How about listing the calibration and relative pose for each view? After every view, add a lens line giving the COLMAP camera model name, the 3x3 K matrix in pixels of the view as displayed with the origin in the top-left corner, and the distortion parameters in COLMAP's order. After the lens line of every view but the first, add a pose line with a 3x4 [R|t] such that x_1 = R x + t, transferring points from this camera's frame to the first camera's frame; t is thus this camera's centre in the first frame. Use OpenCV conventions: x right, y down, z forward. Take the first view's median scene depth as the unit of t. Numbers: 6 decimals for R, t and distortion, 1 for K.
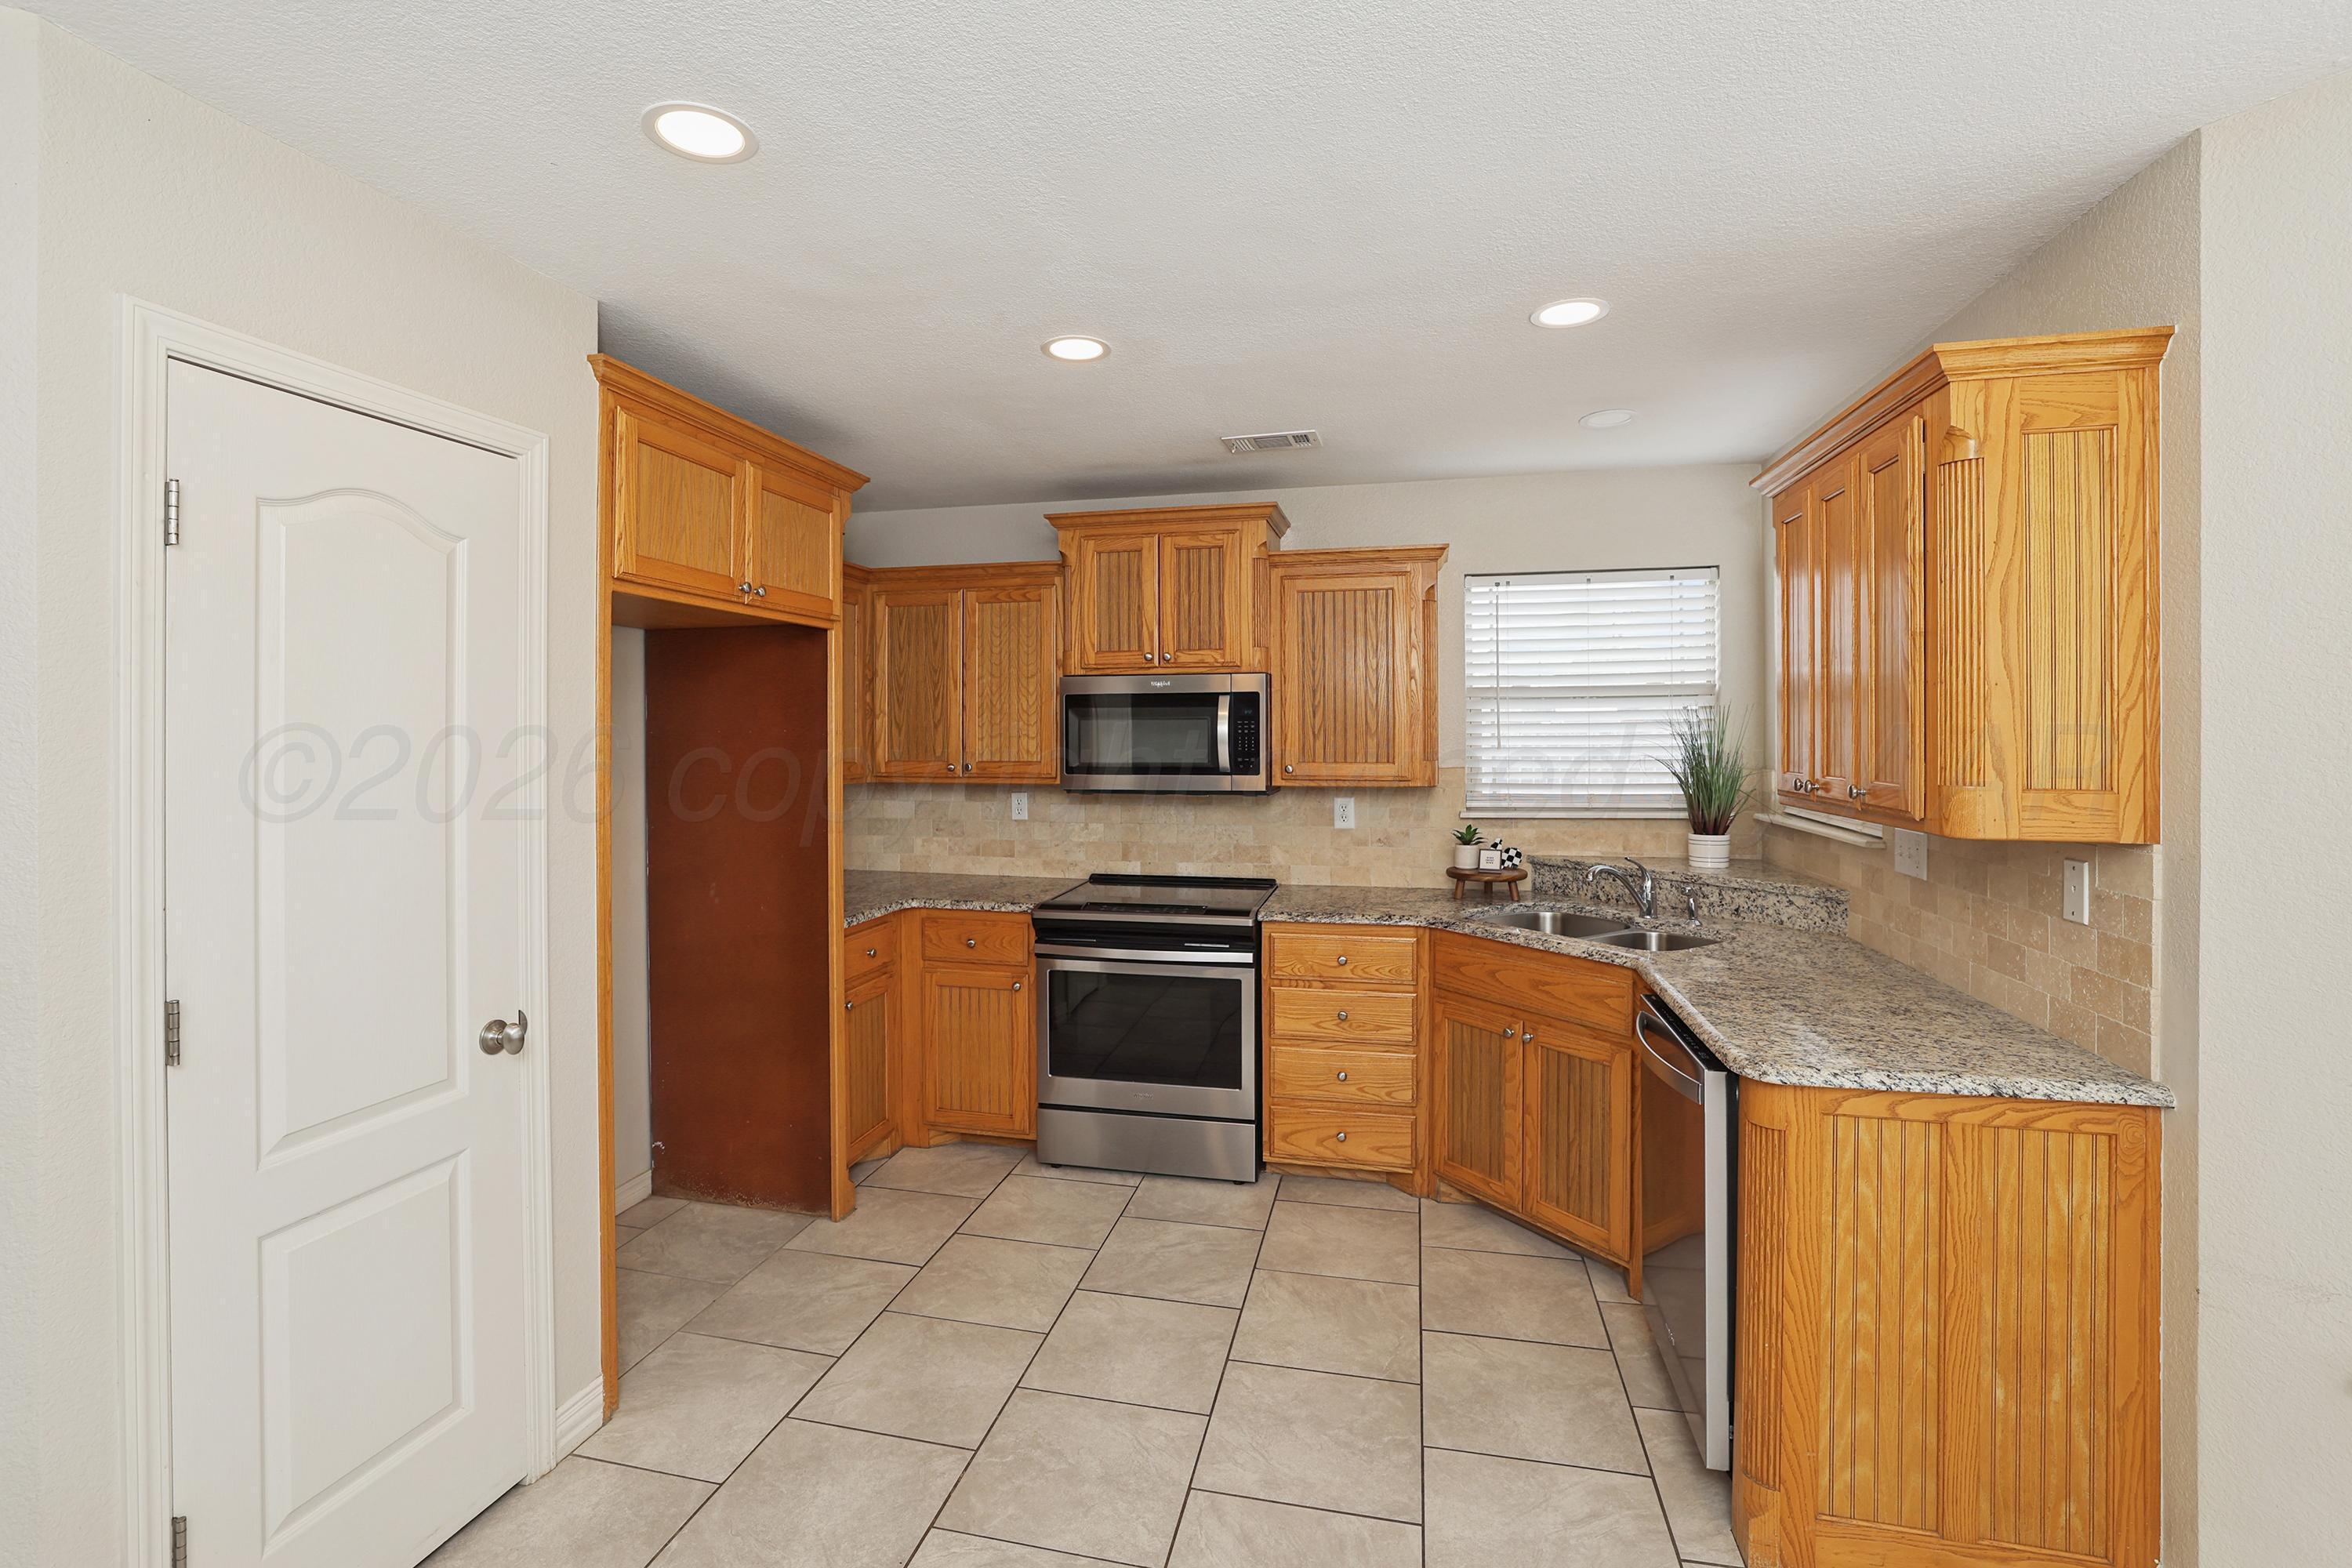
lens RADIAL K [[1069.1, 0, 1136.1], [0, 1069.1, 734.2], [0, 0, 1]] dist [-0.054238, 0.019079]
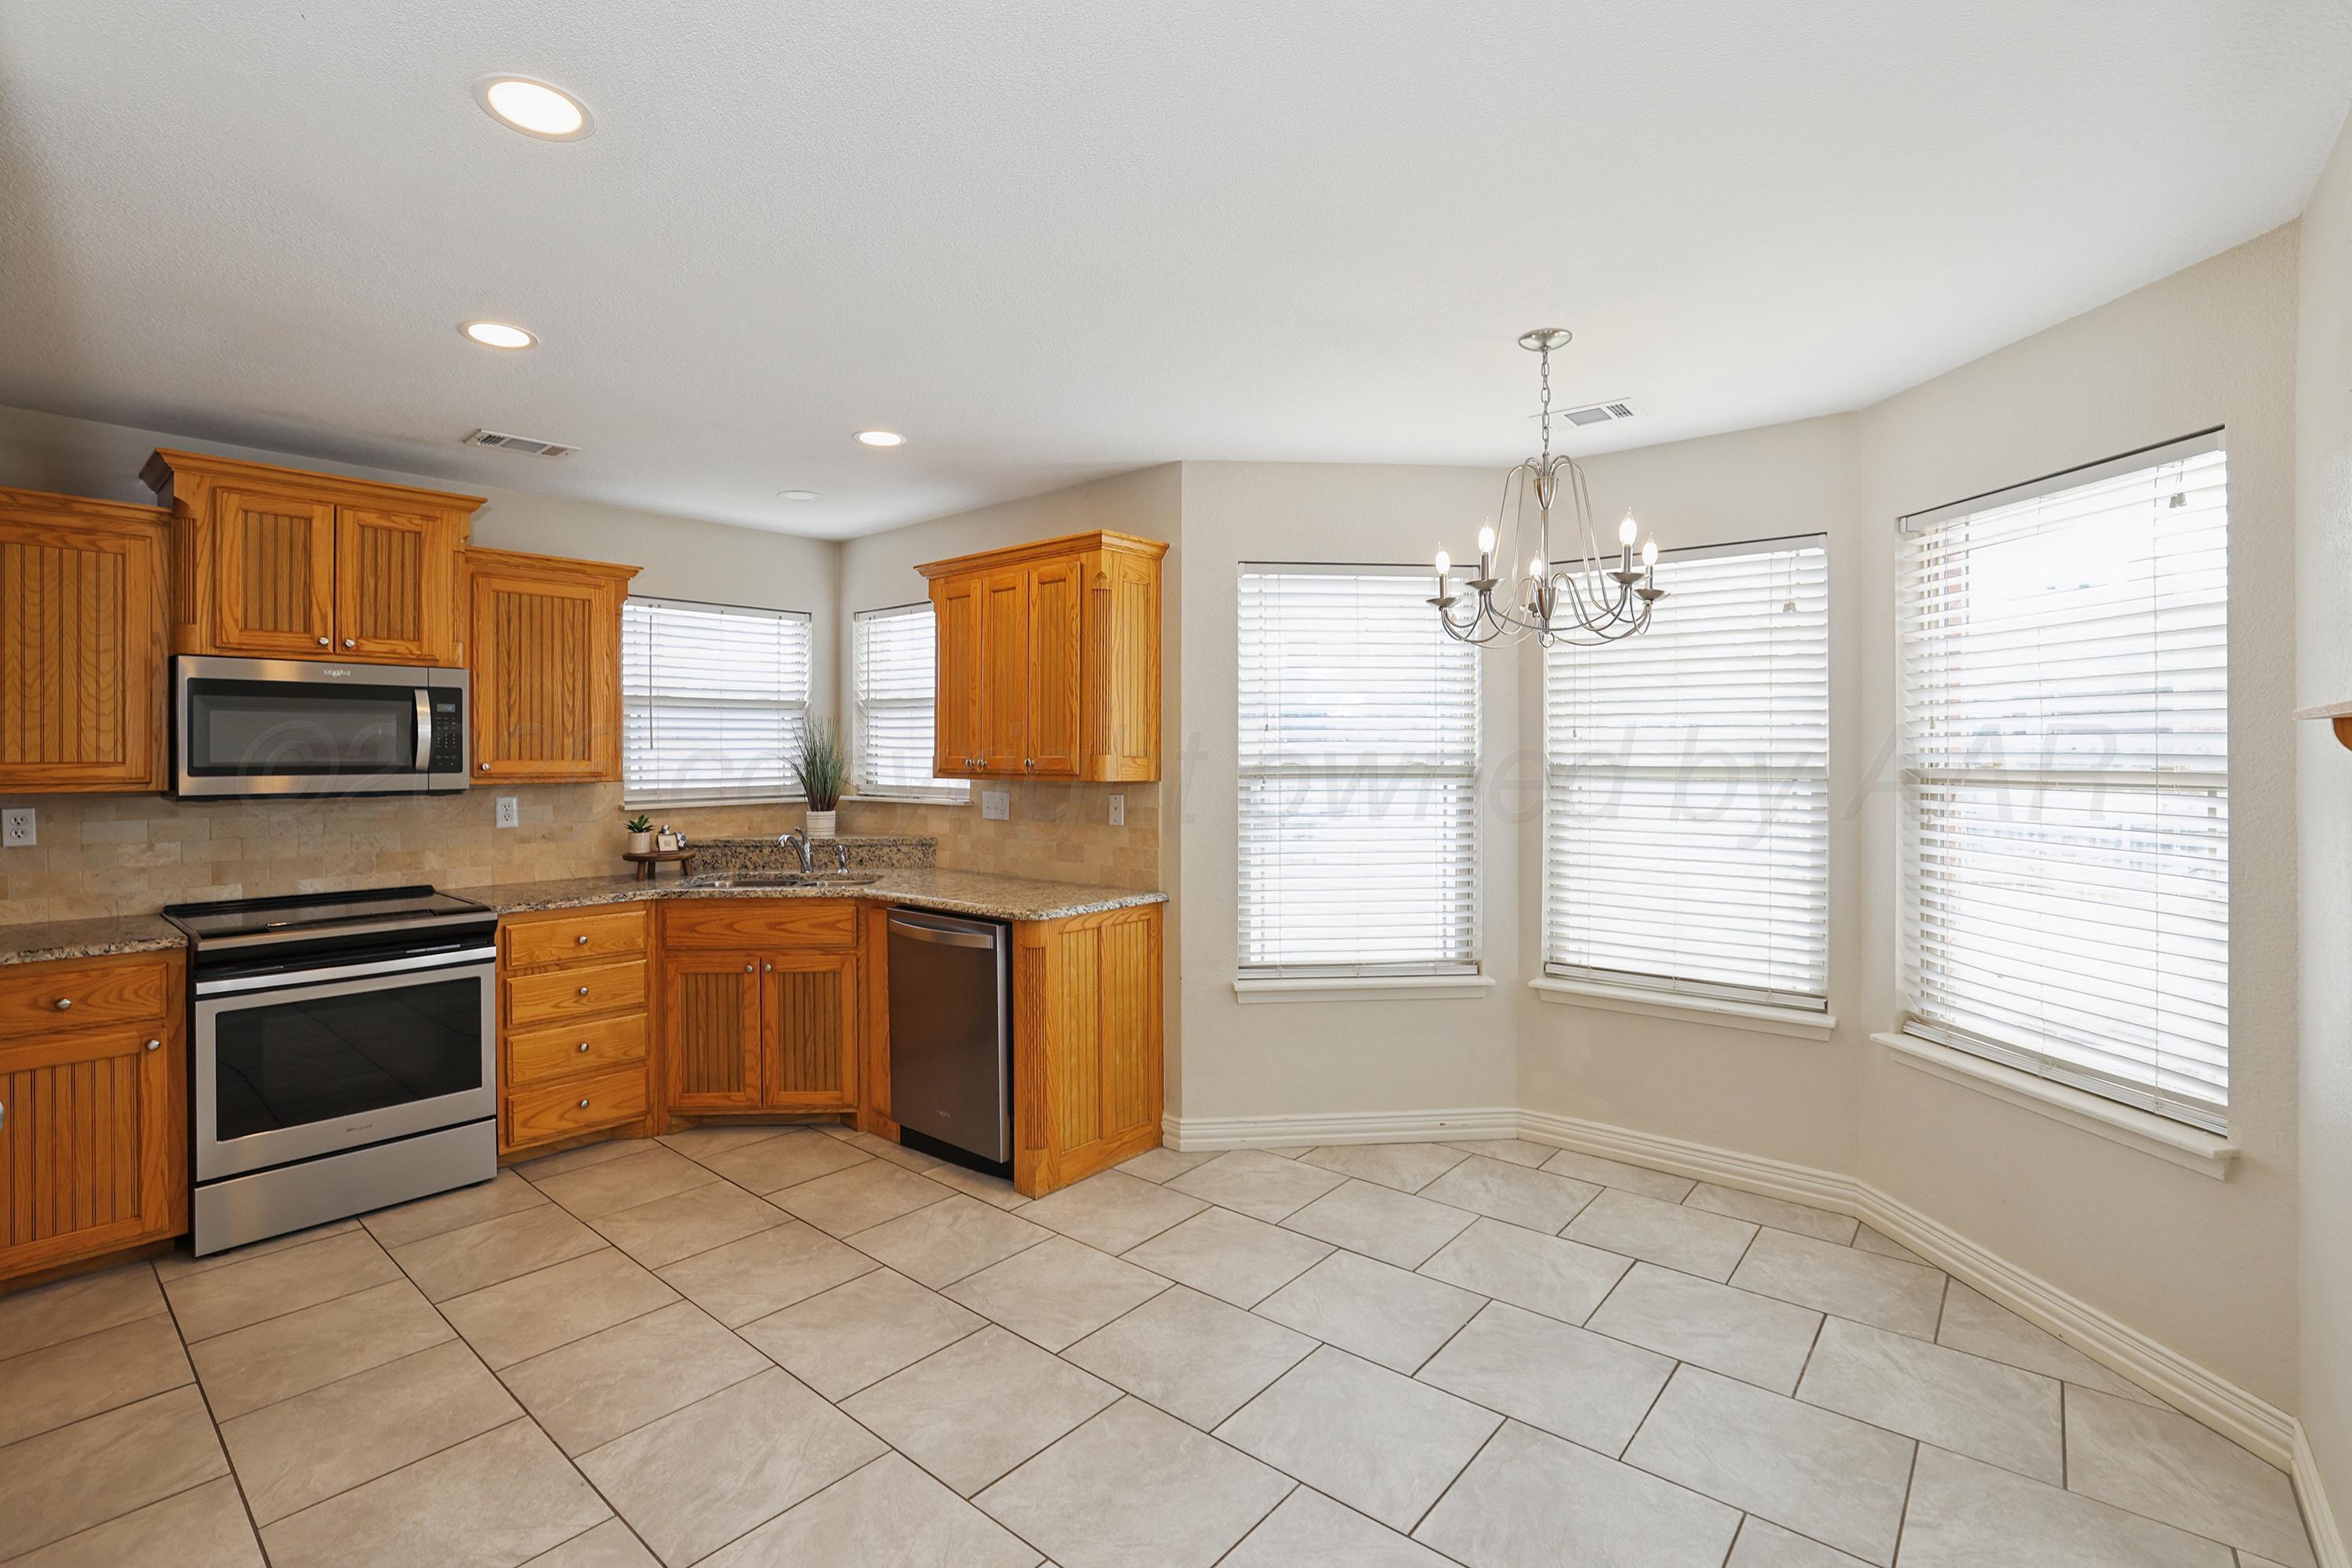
lens RADIAL K [[1053.9, 0, 1156.2], [0, 1053.9, 754.5], [0, 0, 1]] dist [-0.050645, 0.019027]
pose [[0.460352, 0.002240, 0.887734, -0.458839], [0.002685, 0.999989, -0.003915, 0.028471], [-0.887733, 0.004186, 0.460341, -0.004020]]
